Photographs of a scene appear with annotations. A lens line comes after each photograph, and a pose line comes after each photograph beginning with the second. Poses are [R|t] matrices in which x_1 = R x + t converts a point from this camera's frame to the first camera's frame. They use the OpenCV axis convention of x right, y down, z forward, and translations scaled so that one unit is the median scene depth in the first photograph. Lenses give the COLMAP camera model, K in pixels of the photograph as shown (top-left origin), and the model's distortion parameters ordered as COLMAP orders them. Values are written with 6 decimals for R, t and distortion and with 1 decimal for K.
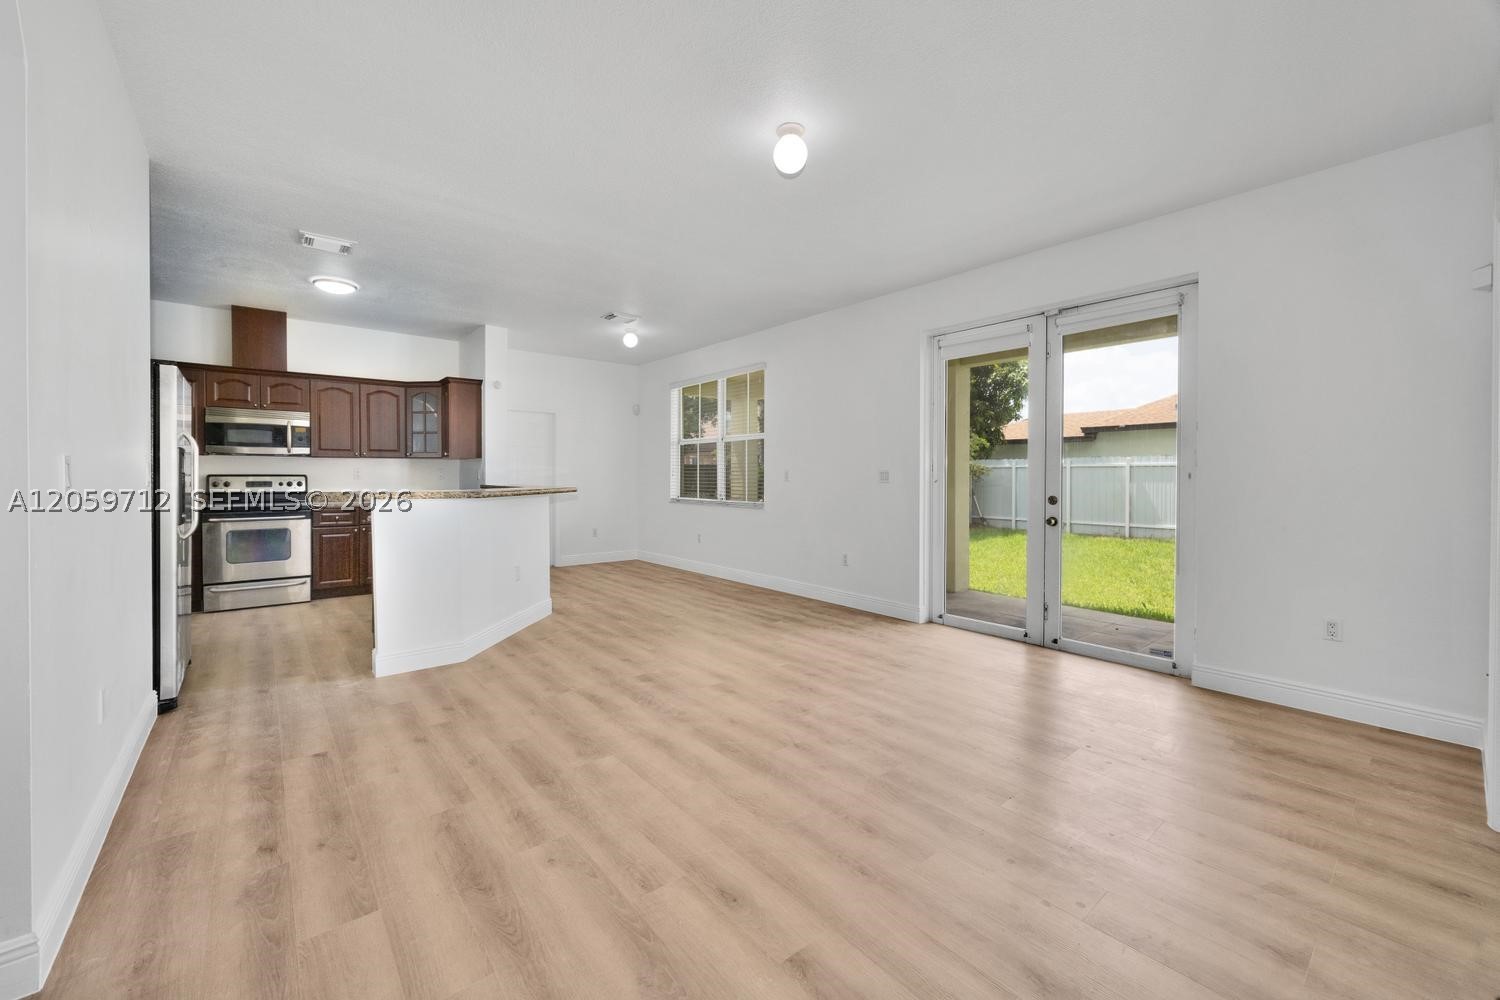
lens RADIAL K [[589.6, 0, 718.5], [0, 589.6, 480.3], [0, 0, 1]] dist [-0.001261, 0.000047]
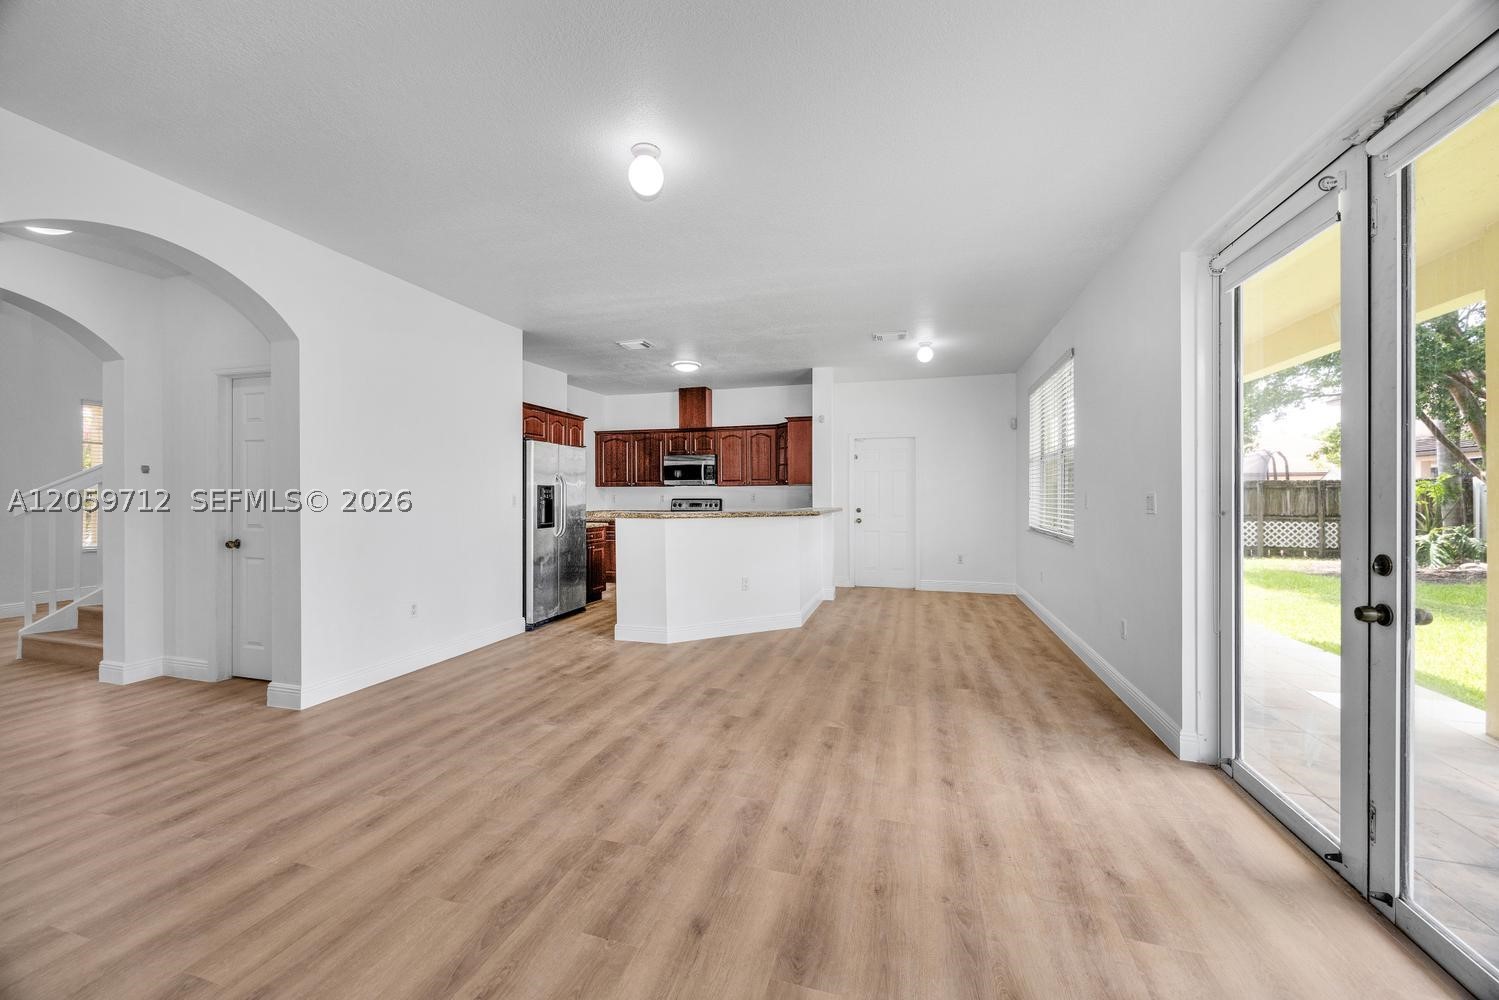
lens RADIAL K [[564.4, 0, 742.4], [0, 564.4, 495.8], [0, 0, 1]] dist [0.000020, -0.000132]
pose [[0.575308, -0.003399, -0.817930, 0.719096], [-0.003766, 0.999970, -0.006804, -0.012682], [0.817928, 0.006995, 0.575278, 0.438488]]
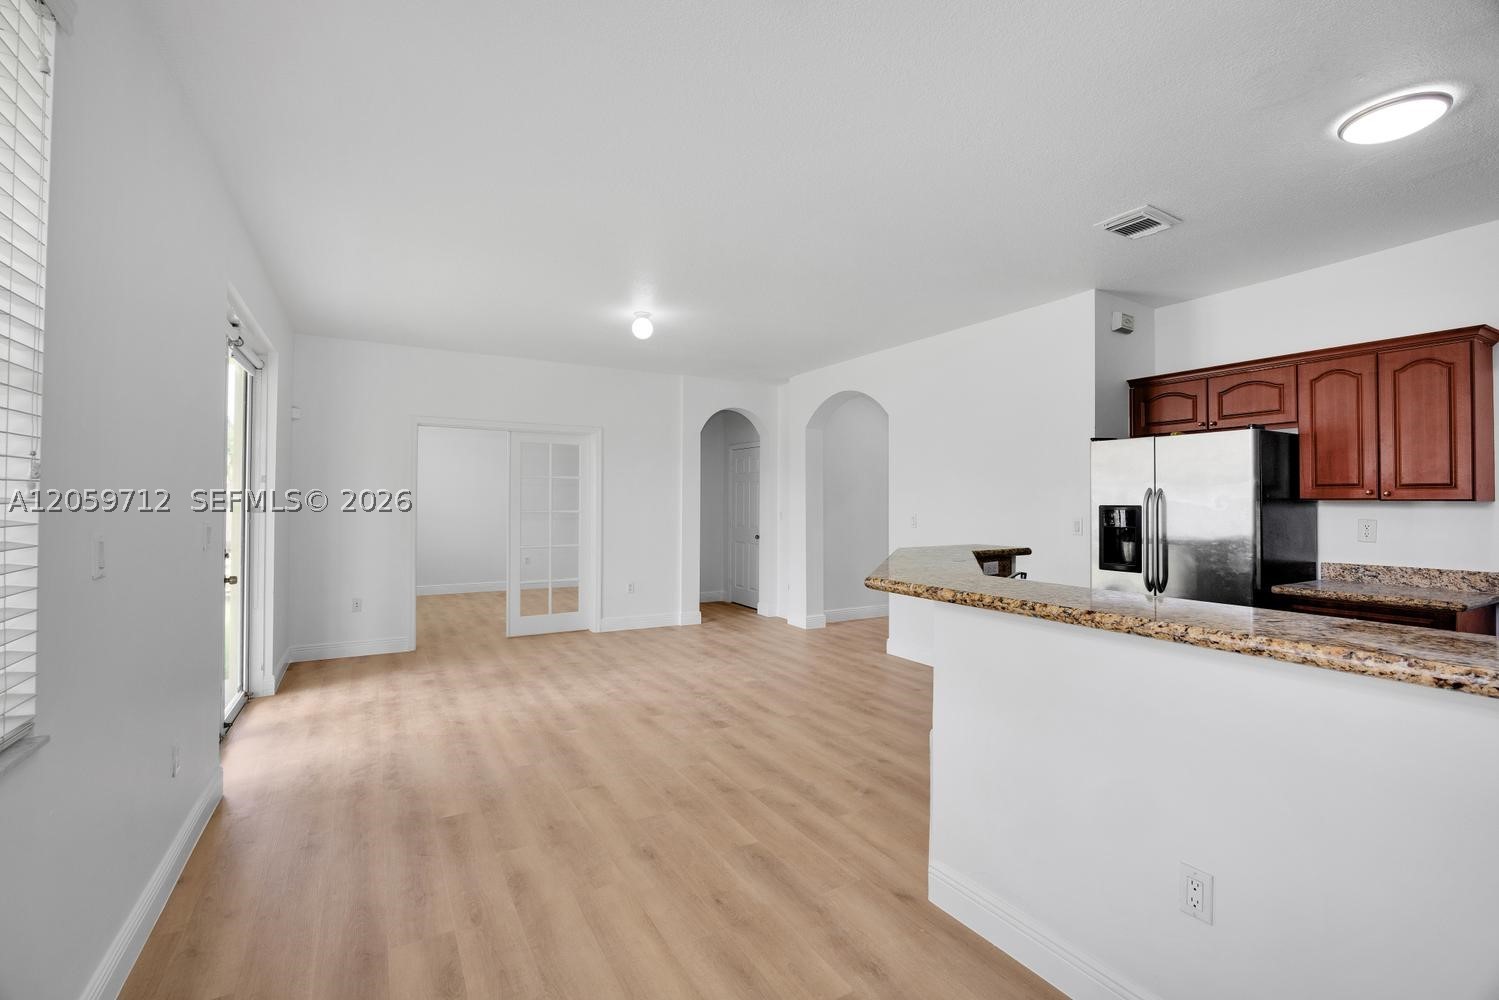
lens RADIAL K [[646.6, 0, 757.2], [0, 646.6, 495.2], [0, 0, 1]] dist [0.000159, -0.000013]
pose [[-0.992483, -0.005300, 0.122267, -0.313107], [-0.005877, 0.999973, -0.004359, -0.057298], [-0.122241, -0.005045, -0.992488, 2.039843]]
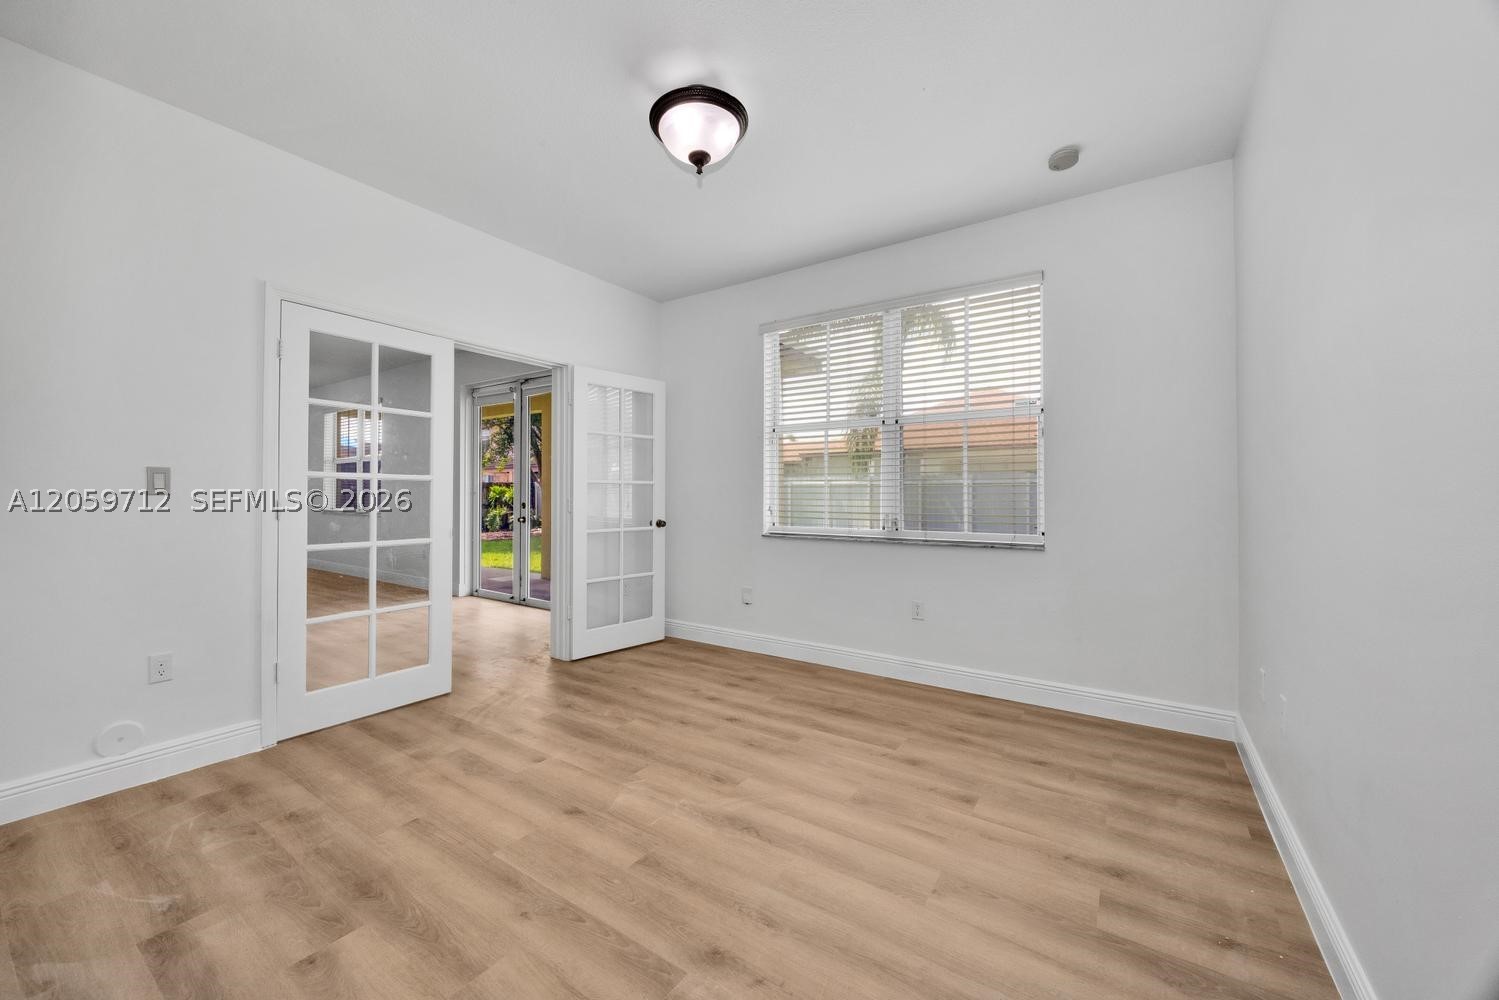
lens RADIAL K [[564.4, 0, 742.4], [0, 564.4, 495.8], [0, 0, 1]] dist [0.000020, -0.000132]
pose [[0.952991, 0.000292, 0.303000, 0.750908], [0.001033, 0.999991, -0.004215, 0.017136], [-0.302998, 0.004330, 0.952981, -0.610058]]
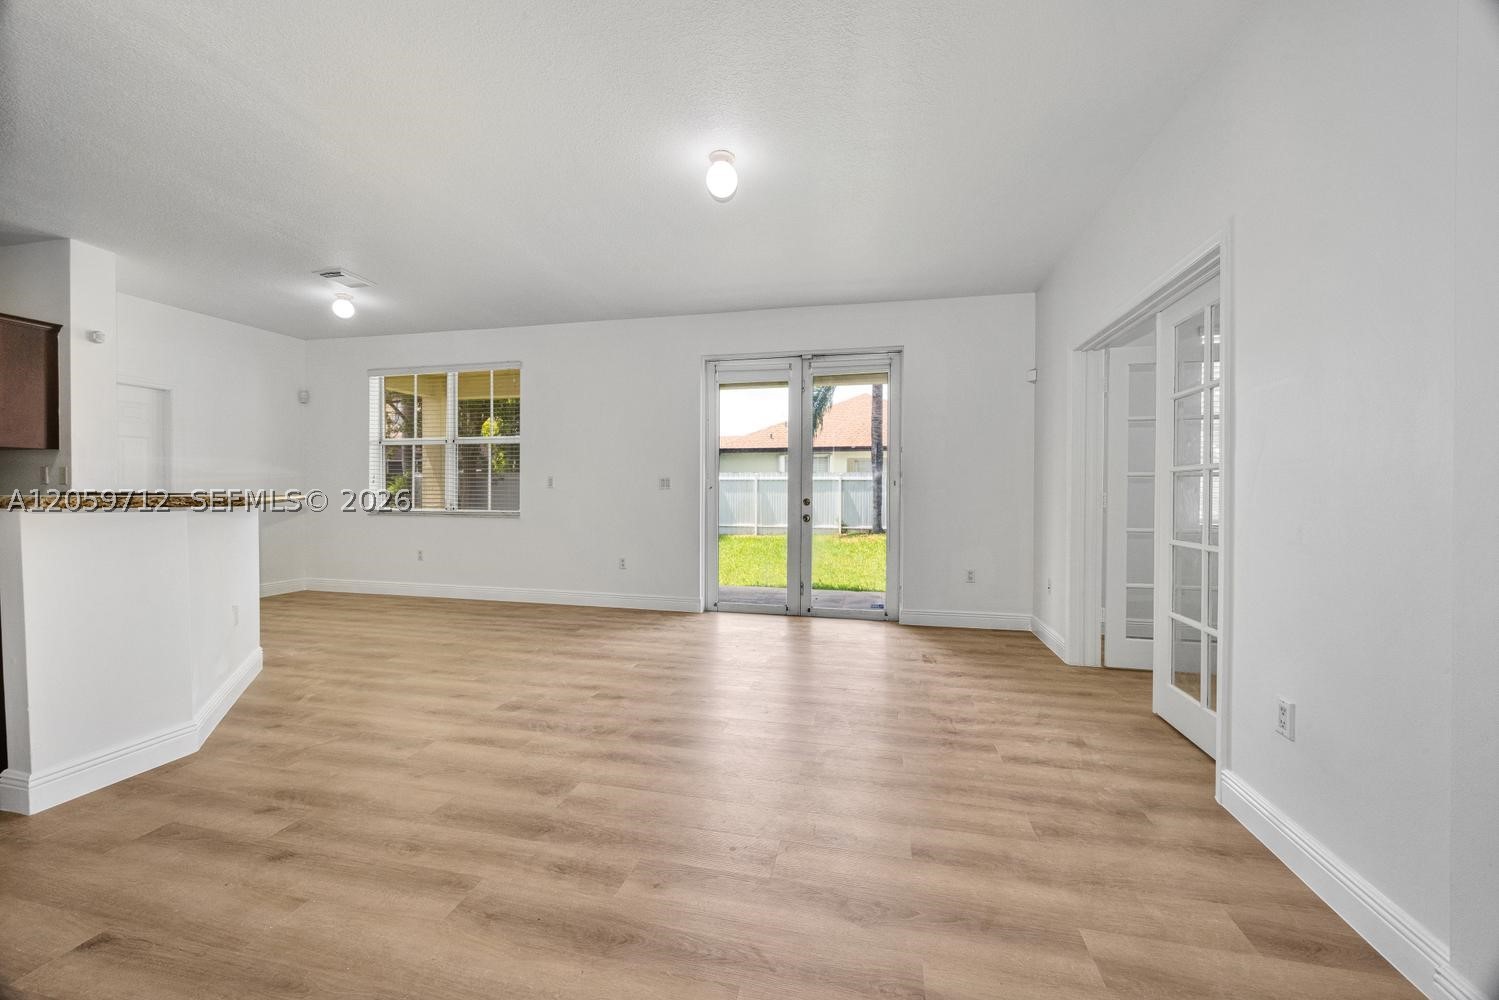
lens RADIAL K [[575.5, 0, 749.2], [0, 575.5, 496.5], [0, 0, 1]] dist [-0.000106, -0.000029]
pose [[0.776992, -0.004708, 0.629493, -0.372124], [0.001660, 0.999984, 0.005430, 0.017076], [-0.629509, -0.003174, 0.776987, 0.108419]]
